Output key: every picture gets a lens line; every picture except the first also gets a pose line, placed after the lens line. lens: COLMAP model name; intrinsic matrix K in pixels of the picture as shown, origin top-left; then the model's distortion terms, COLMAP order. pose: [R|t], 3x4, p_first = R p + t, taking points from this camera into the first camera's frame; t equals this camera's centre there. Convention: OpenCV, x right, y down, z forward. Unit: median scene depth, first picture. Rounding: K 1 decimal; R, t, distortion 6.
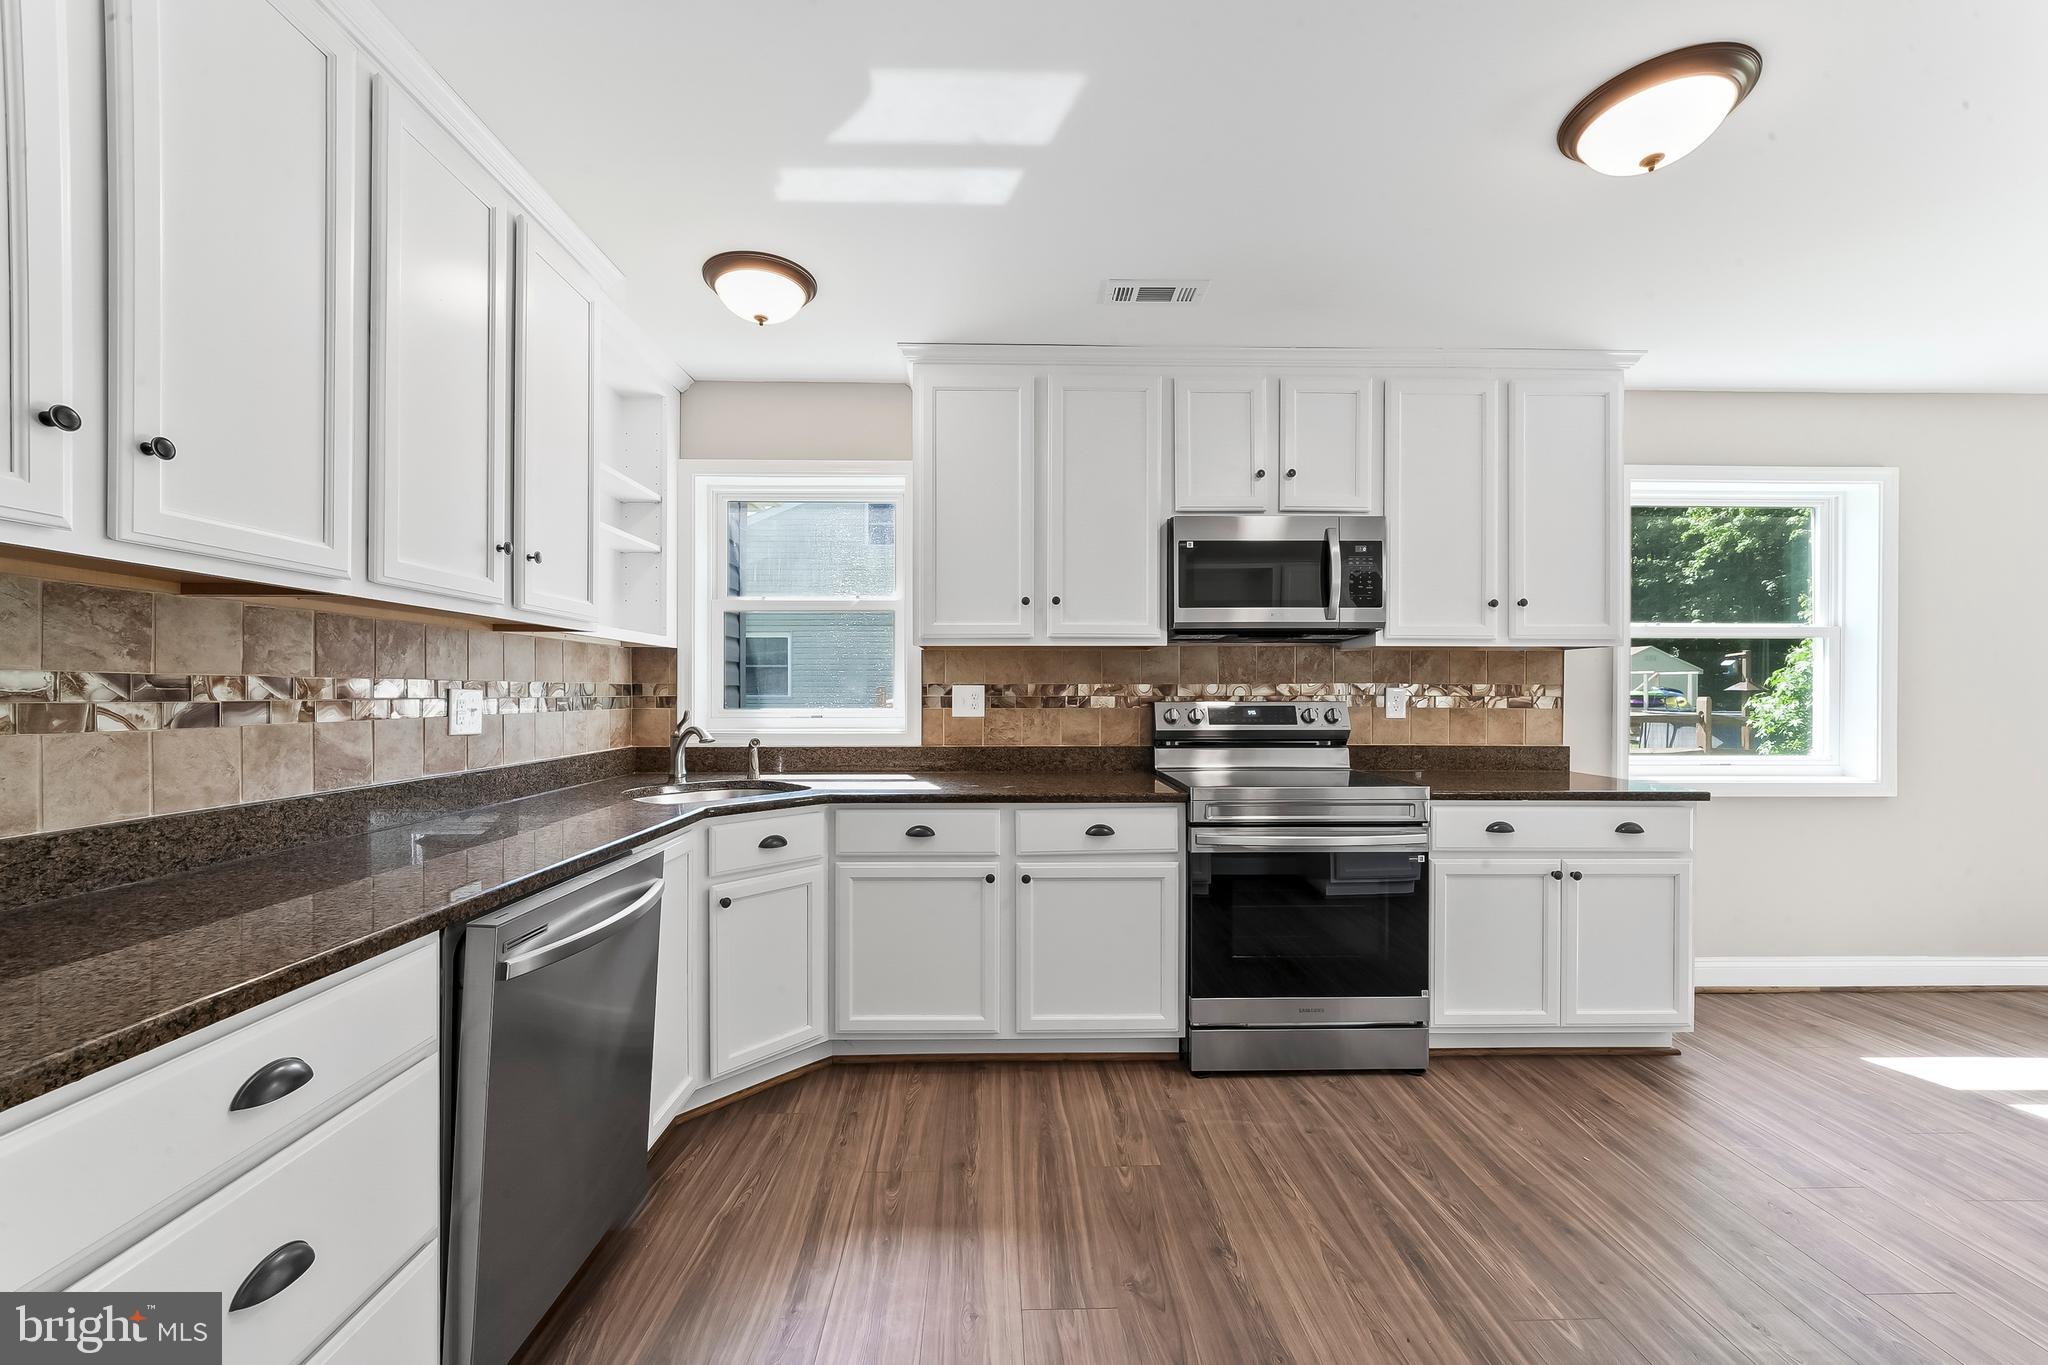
lens RADIAL K [[781.7, 0, 1019.9], [0, 781.7, 687.4], [0, 0, 1]] dist [-0.002213, -0.000070]
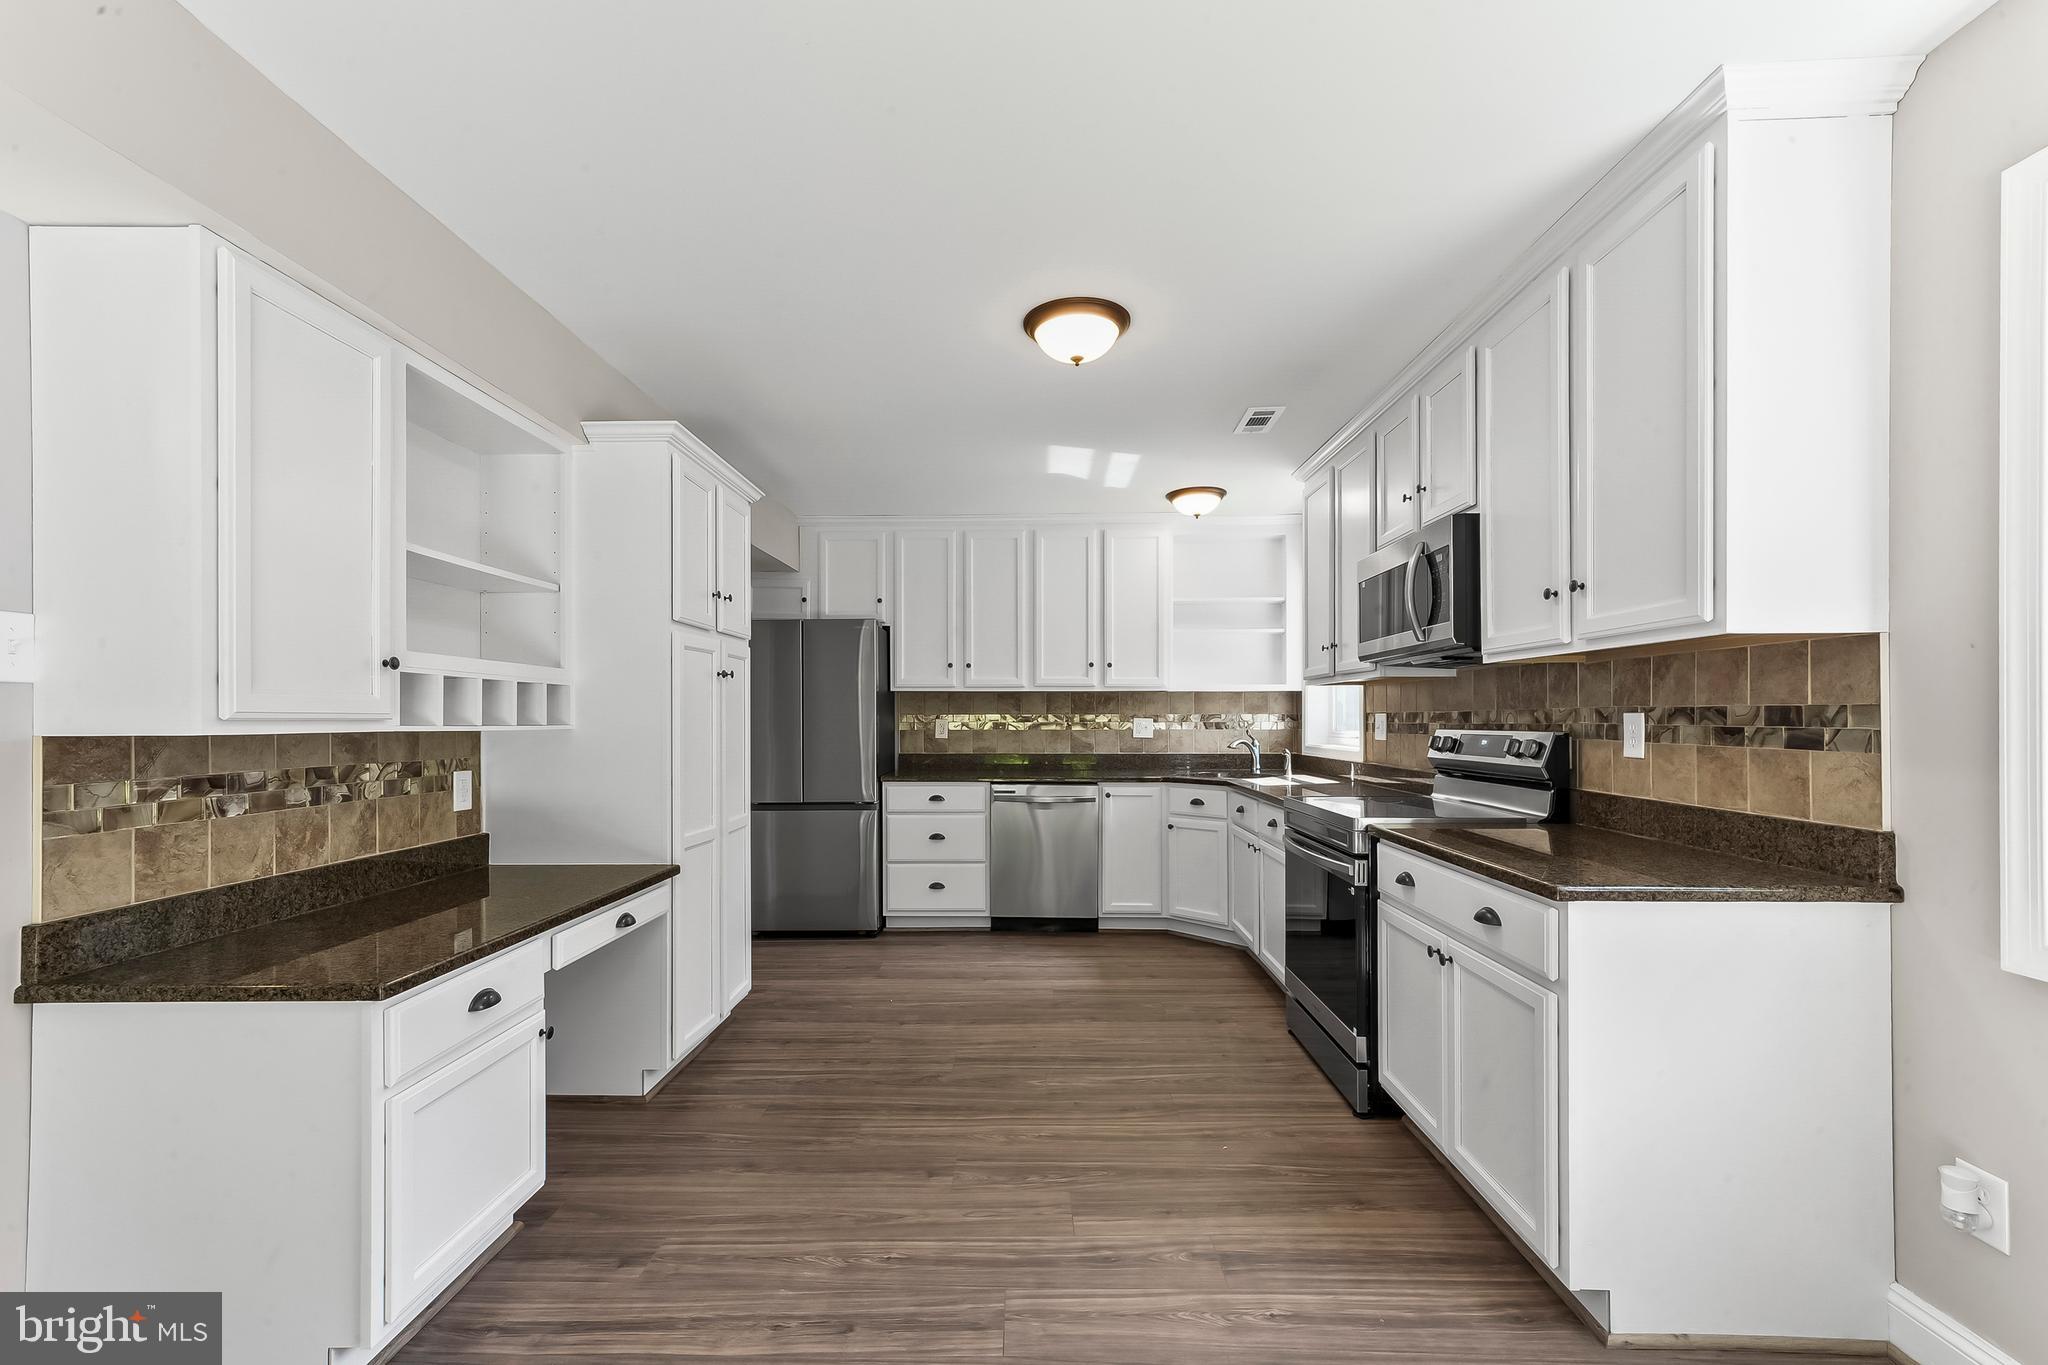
lens RADIAL K [[856.2, 0, 1017.9], [0, 856.2, 719.4], [0, 0, 1]] dist [0.009804, 0.000104]
pose [[-0.045137, 0.000937, -0.998980, 1.589607], [0.008984, 0.999960, 0.000532, 0.001100], [0.998940, -0.008951, -0.045144, 0.631403]]
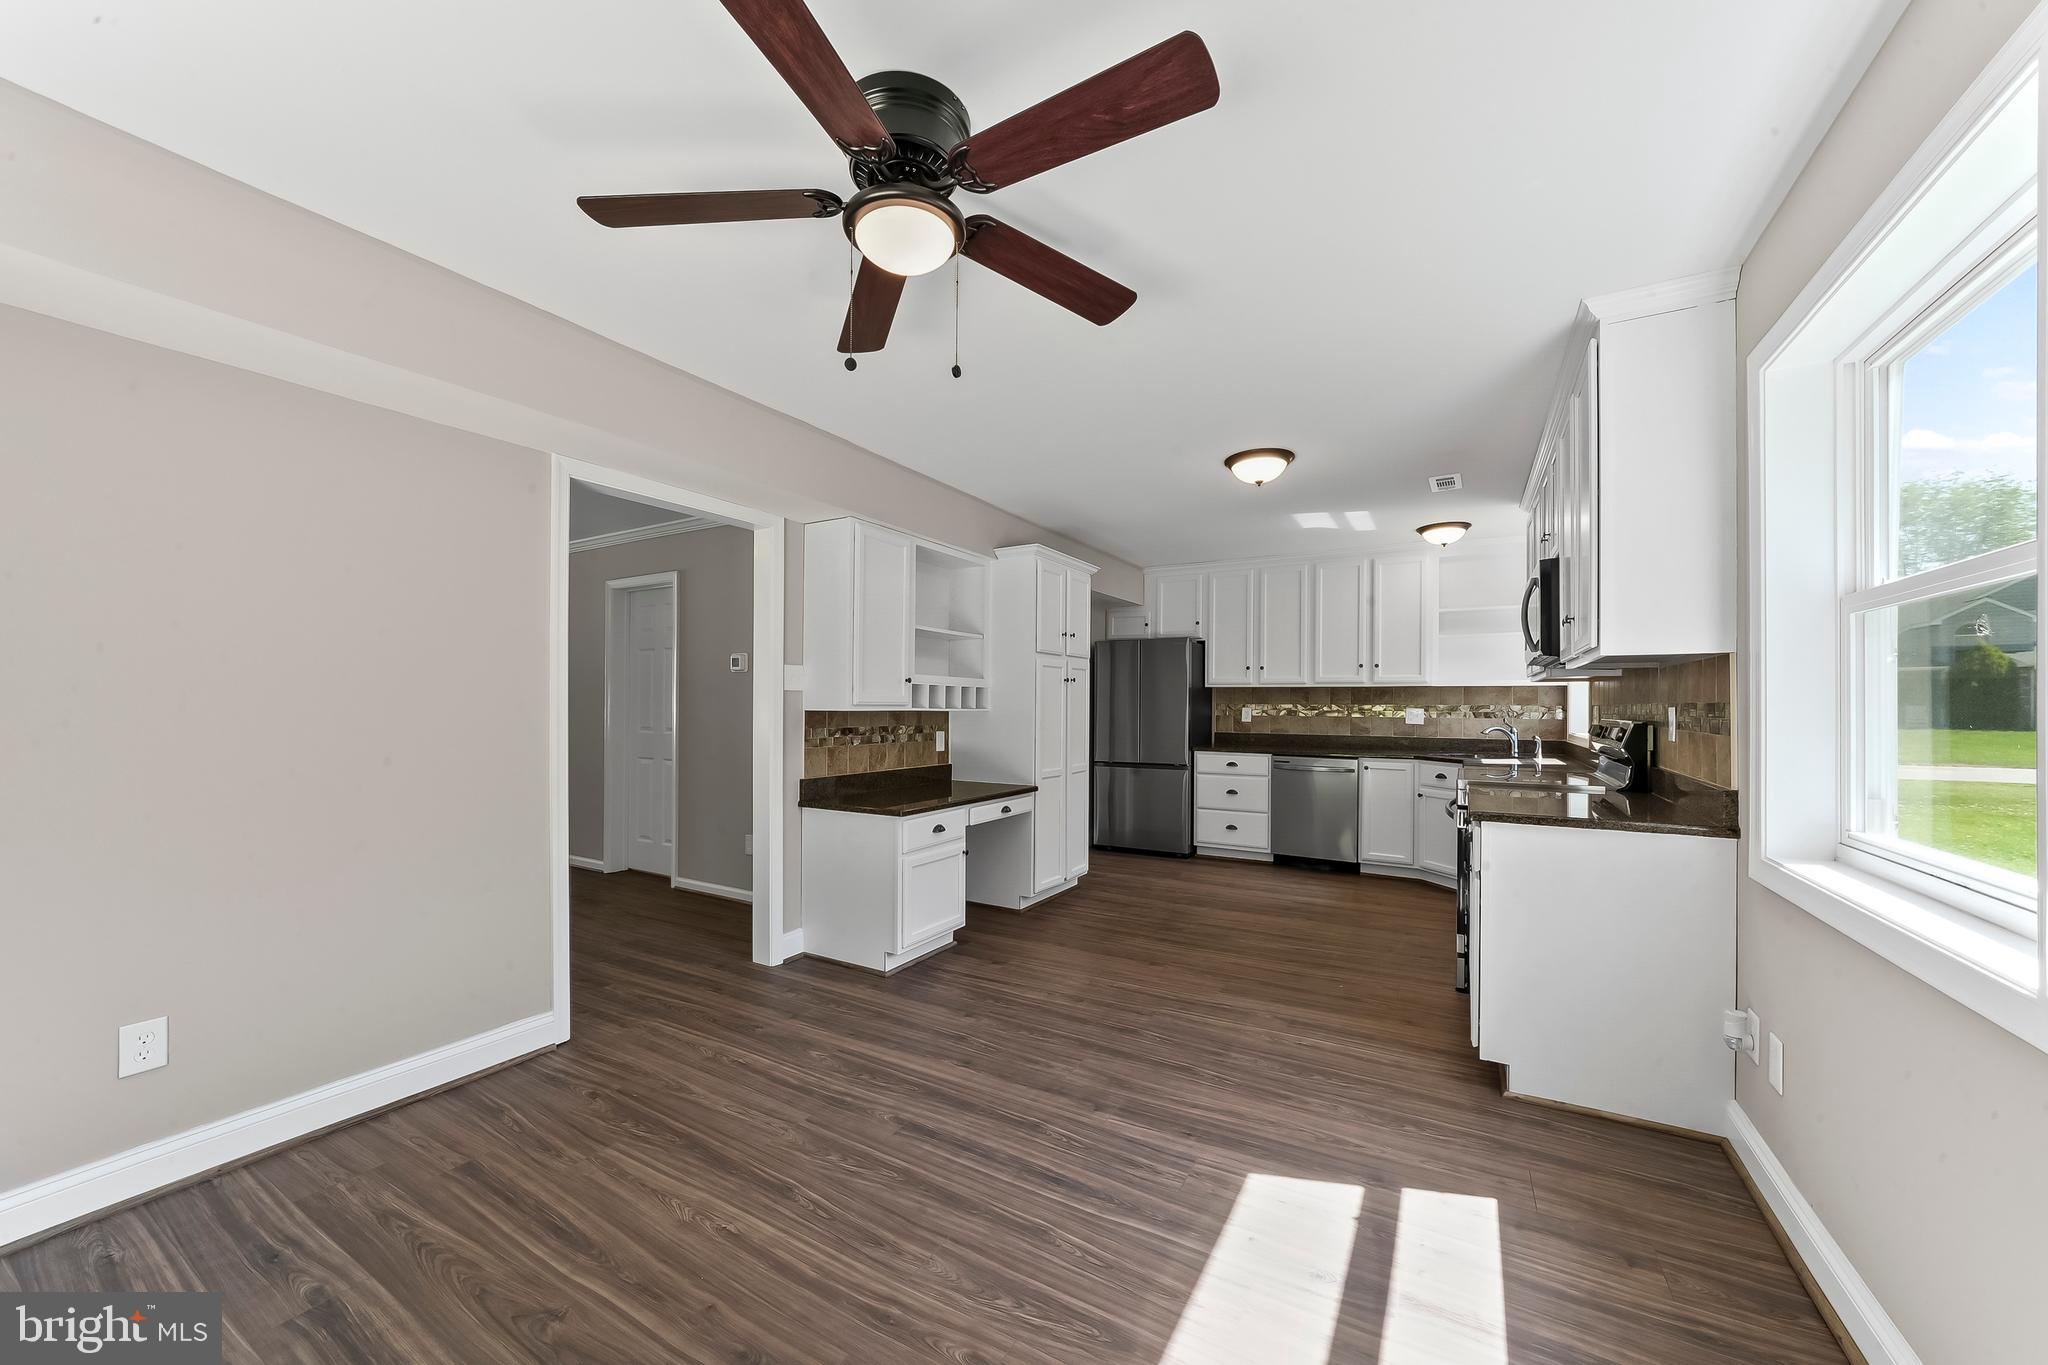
lens RADIAL K [[751.3, 0, 1016.0], [0, 751.3, 708.3], [0, 0, 1]] dist [-0.010800, -0.000036]
pose [[-0.529662, 0.000171, -0.848208, 2.026772], [-0.000286, 1.000000, 0.000381, 0.002012], [0.848208, 0.000444, -0.529662, 1.033418]]
